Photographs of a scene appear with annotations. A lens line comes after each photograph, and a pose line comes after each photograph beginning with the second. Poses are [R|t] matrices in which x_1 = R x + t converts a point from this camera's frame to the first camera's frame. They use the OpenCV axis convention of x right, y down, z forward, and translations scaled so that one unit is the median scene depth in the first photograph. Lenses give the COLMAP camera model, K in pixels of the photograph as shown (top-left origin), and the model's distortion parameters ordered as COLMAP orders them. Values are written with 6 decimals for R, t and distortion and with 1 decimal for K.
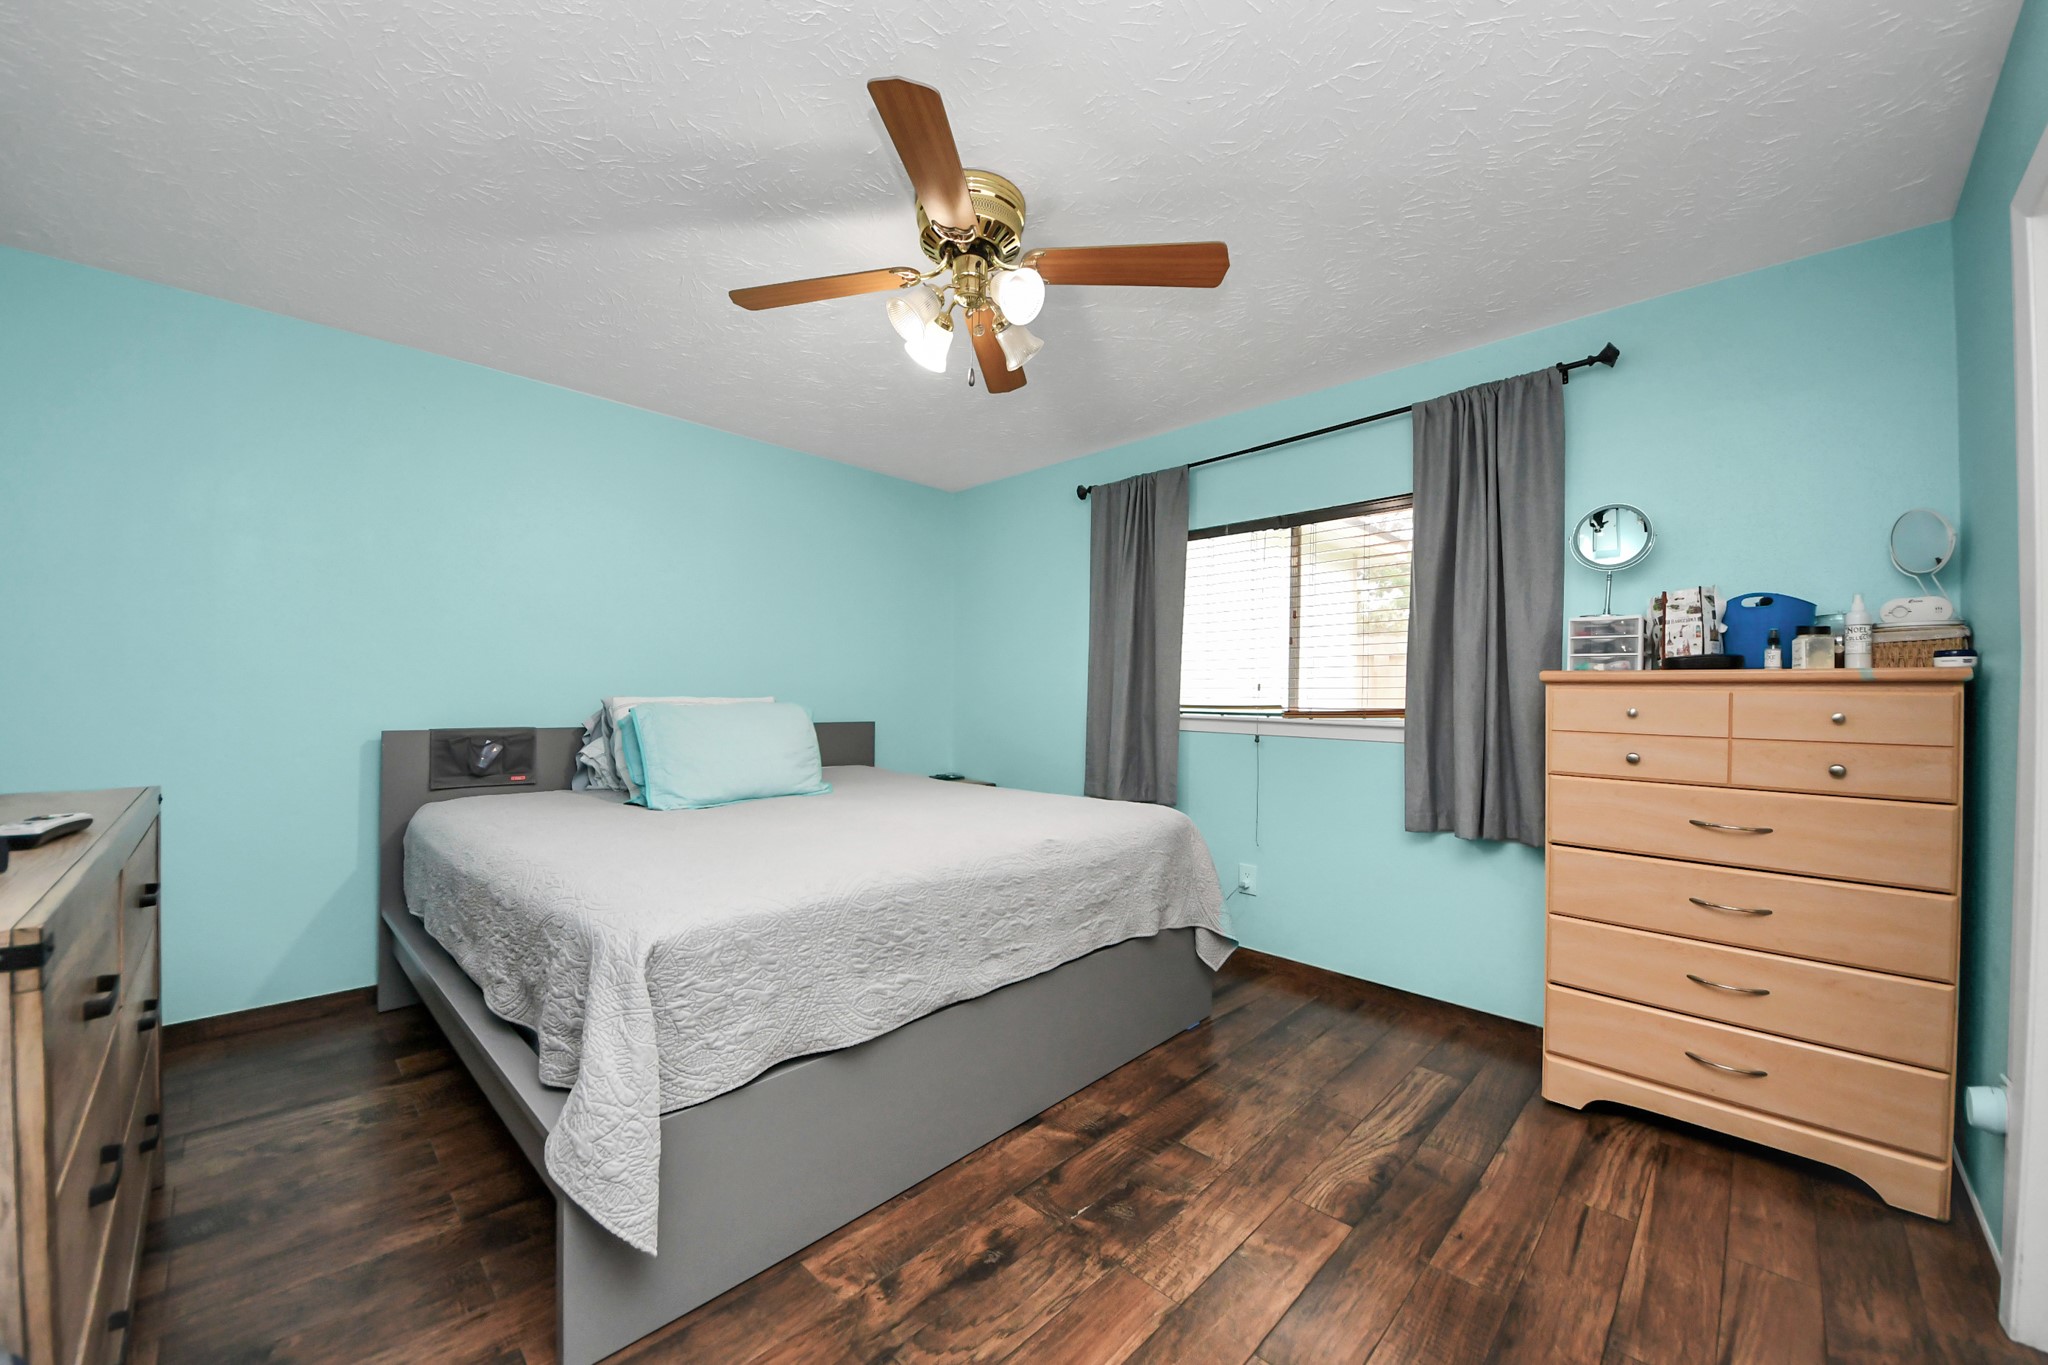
lens RADIAL K [[755.6, 0, 1013.8], [0, 755.6, 681.9], [0, 0, 1]] dist [0.042218, -0.028836]
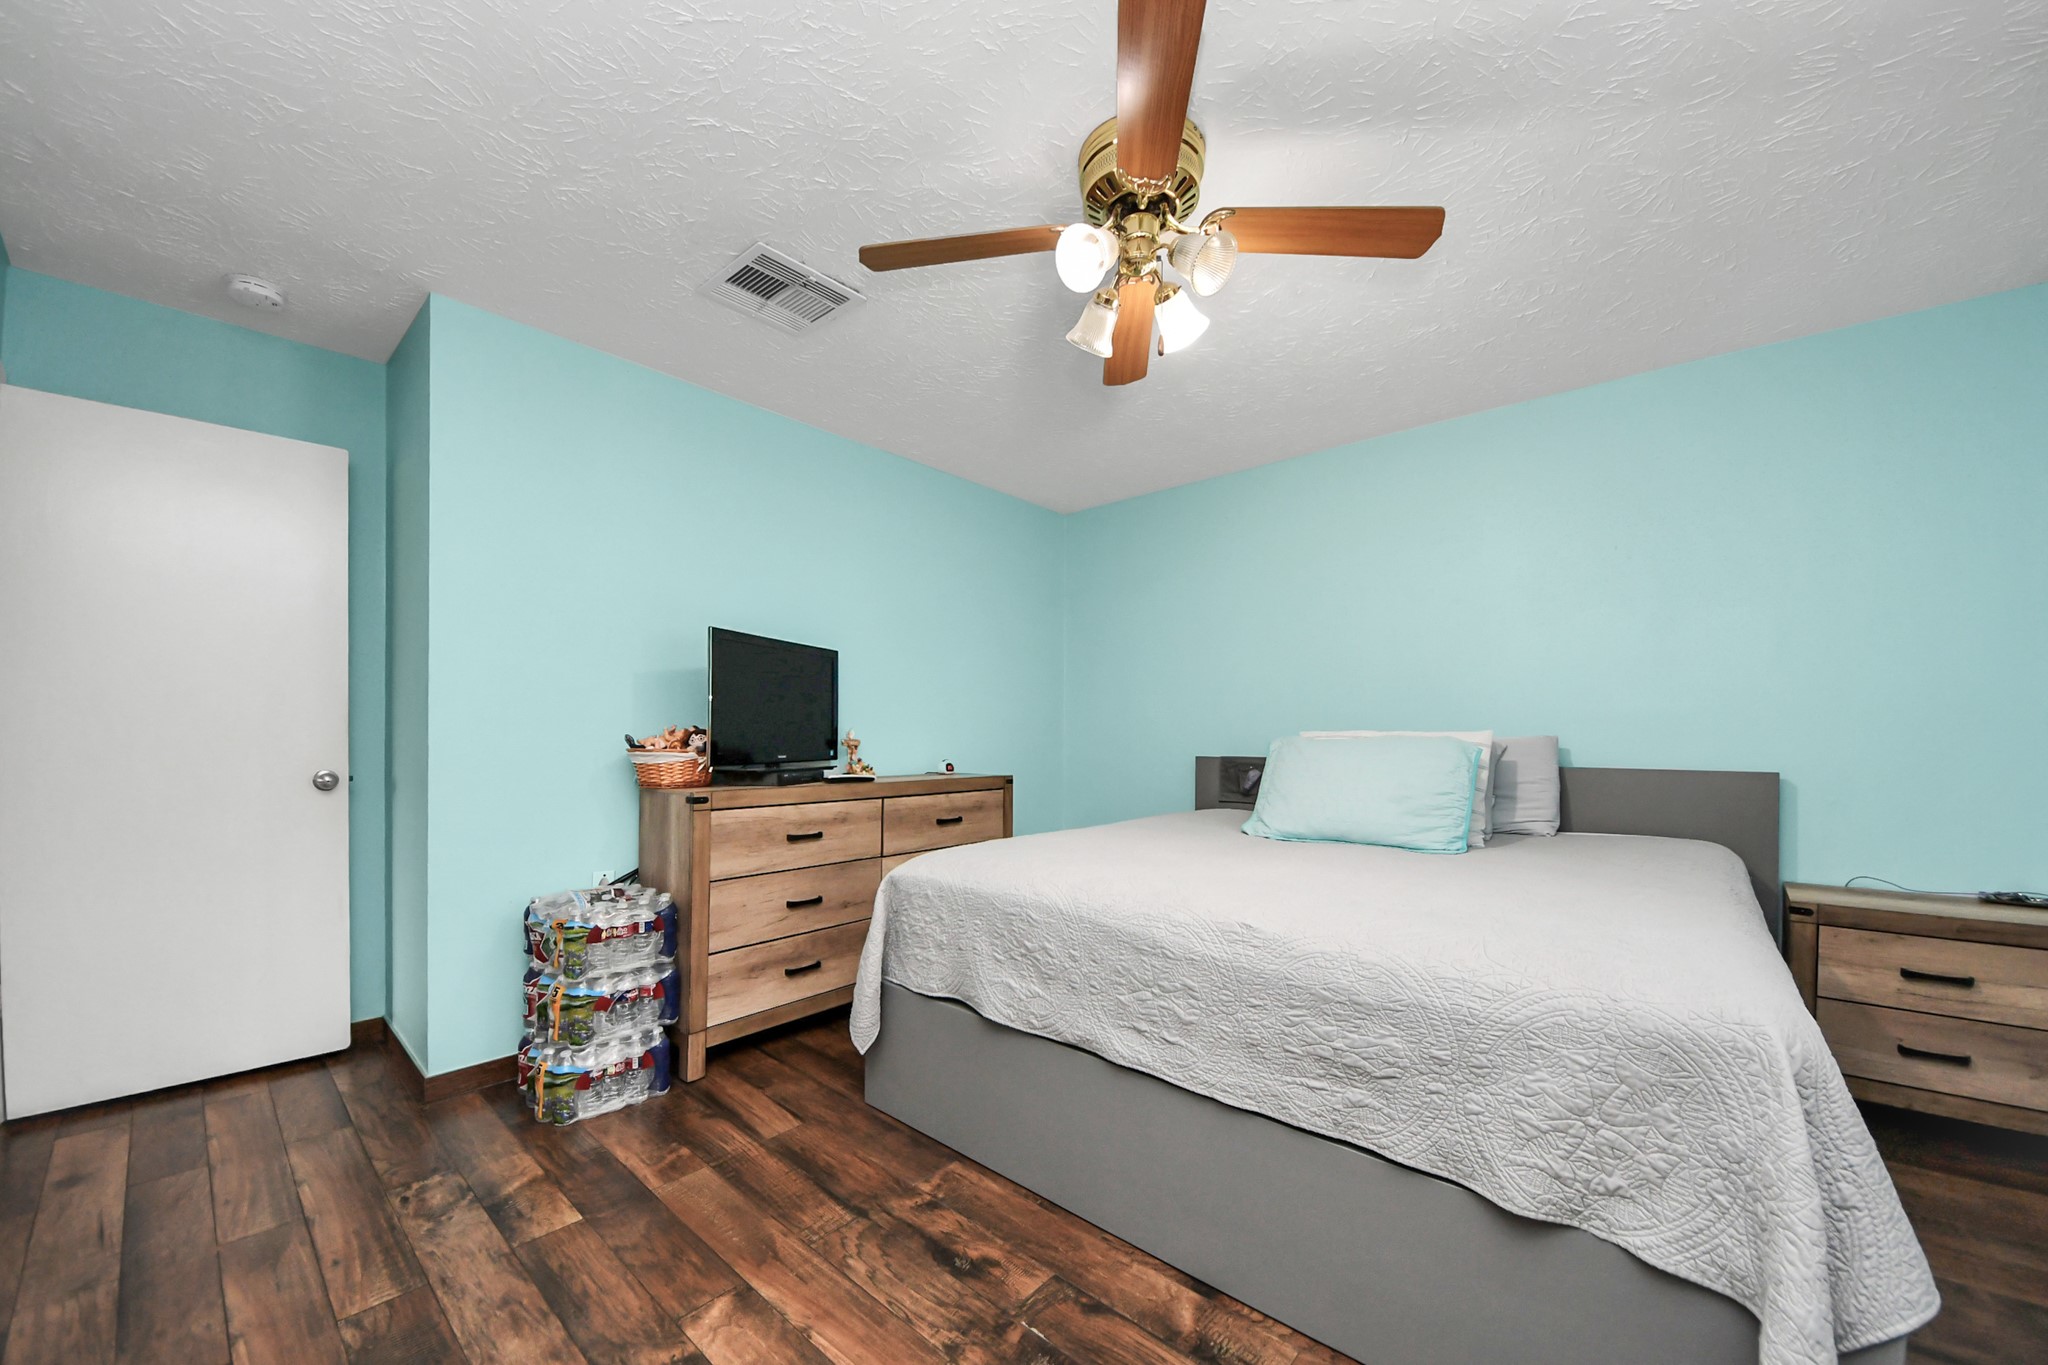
lens RADIAL K [[780.8, 0, 1016.7], [0, 780.8, 717.4], [0, 0, 1]] dist [0.023659, -0.019272]
pose [[0.052523, -0.021783, -0.998382, 0.920341], [0.008248, 0.999737, -0.021379, 0.034764], [0.998586, -0.007112, 0.052689, 0.897762]]
